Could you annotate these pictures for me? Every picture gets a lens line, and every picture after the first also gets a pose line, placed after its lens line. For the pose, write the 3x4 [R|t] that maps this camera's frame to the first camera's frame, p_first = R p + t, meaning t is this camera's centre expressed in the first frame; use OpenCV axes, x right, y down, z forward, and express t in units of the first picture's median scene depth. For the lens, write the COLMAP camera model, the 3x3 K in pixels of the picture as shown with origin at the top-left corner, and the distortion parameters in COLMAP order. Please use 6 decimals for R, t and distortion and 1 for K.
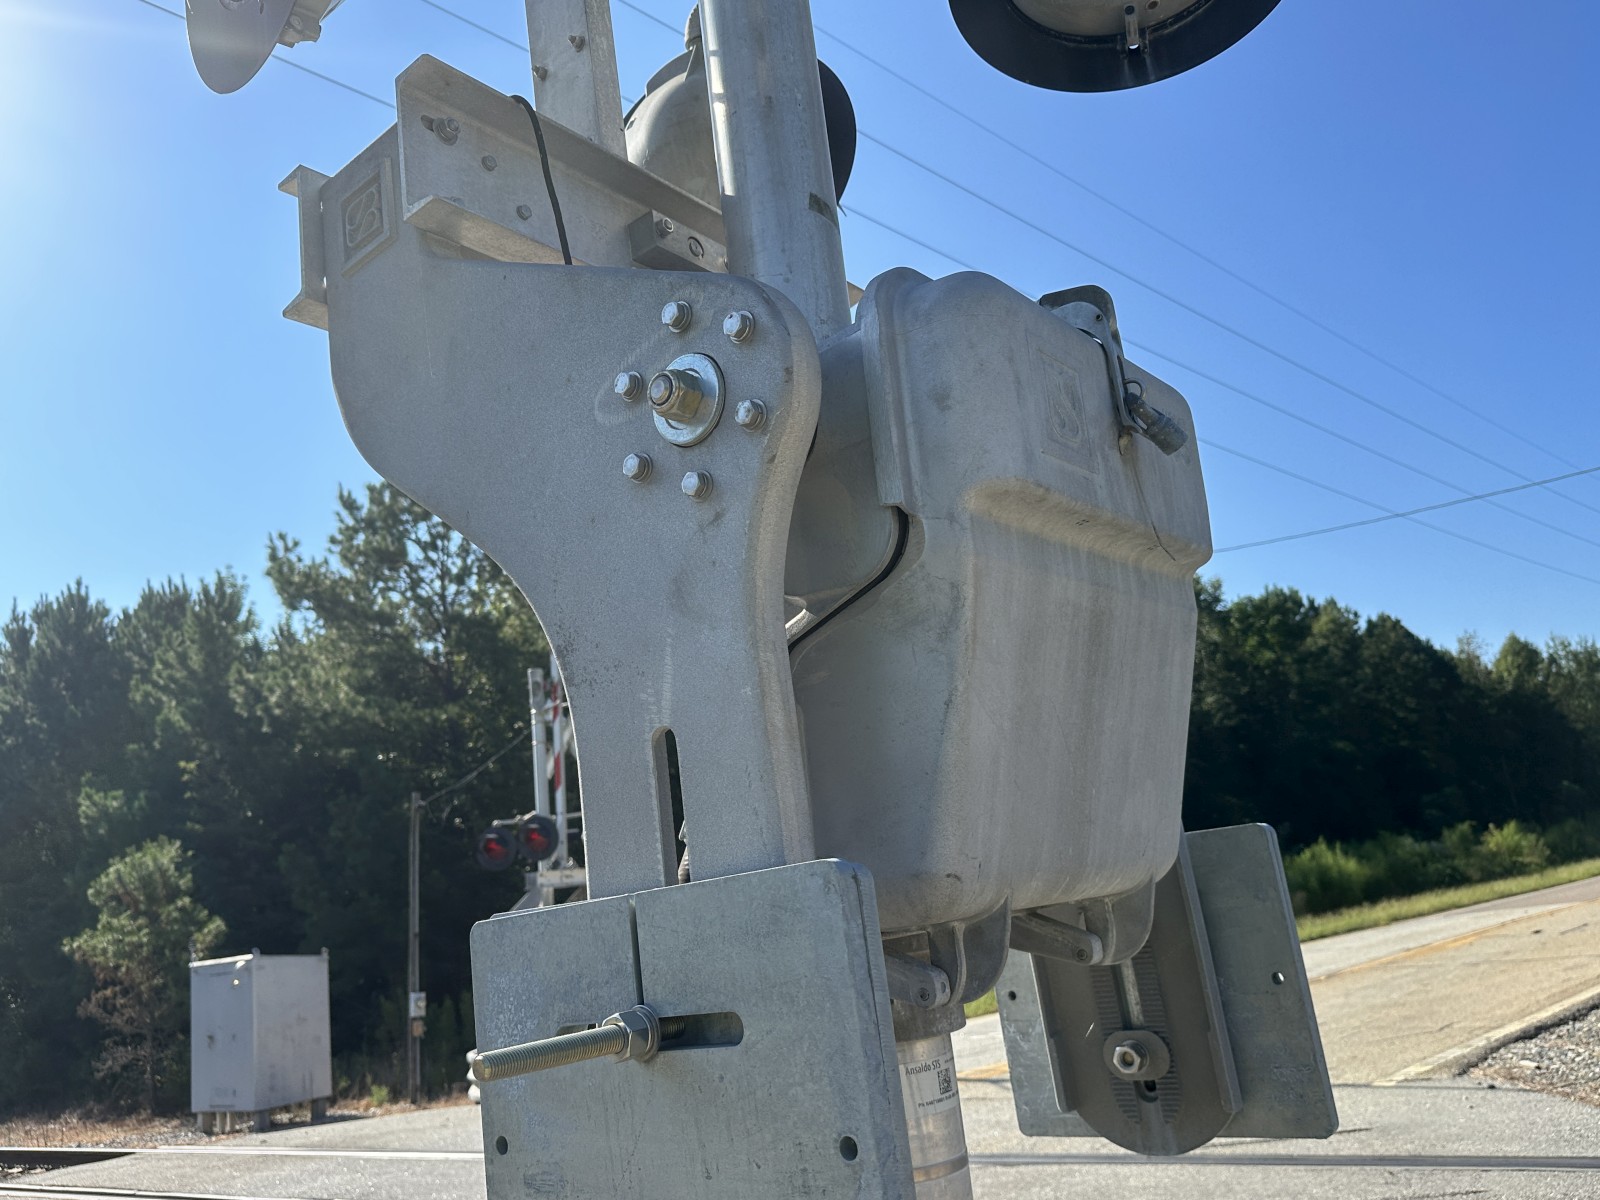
lens RADIAL K [[1228.7, 0, 793.5], [0, 1228.7, 605.1], [0, 0, 1]] dist [-0.012800, -0.001200]
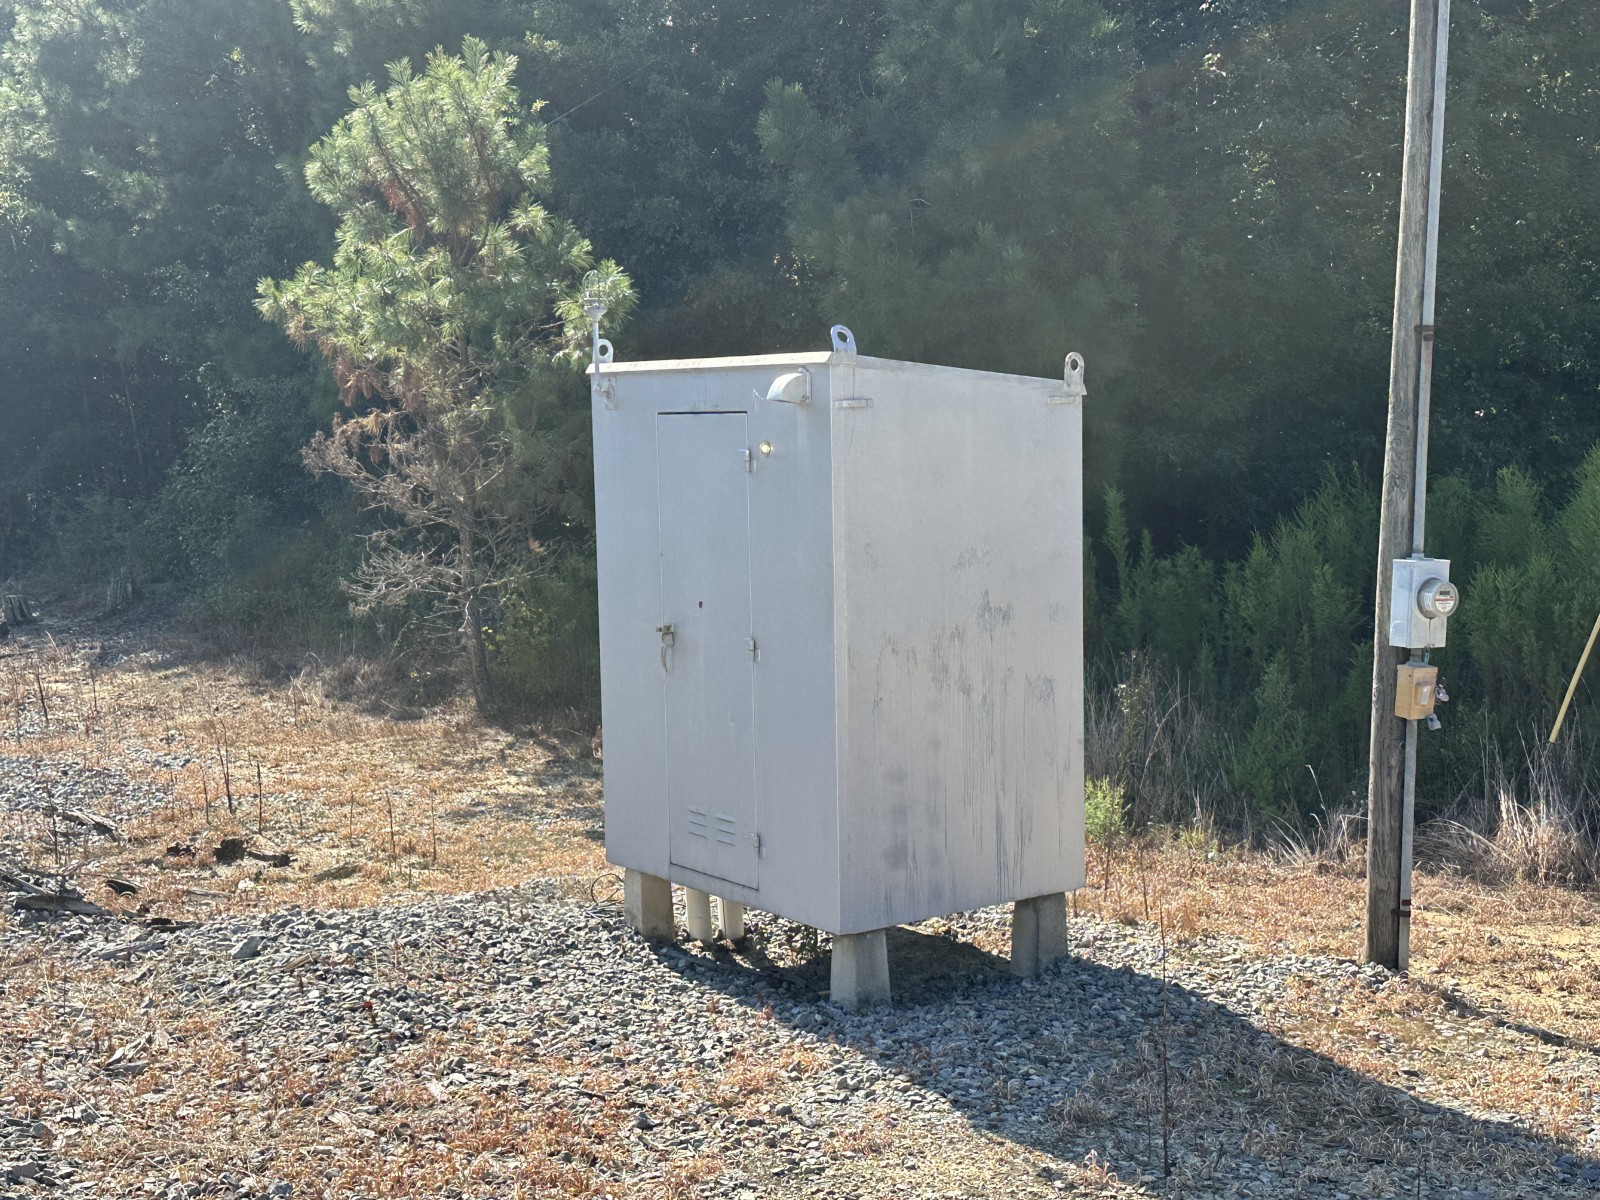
lens RADIAL K [[2068.5, 0, 817.3], [0, 2068.5, 608.5], [0, 0, 1]] dist [0.206446, -0.460293]
pose [[0.950243, 0.127503, -0.284219, -0.208354], [-0.018436, 0.933816, 0.357279, 0.120648], [0.310962, -0.334262, 0.889703, 0.397658]]
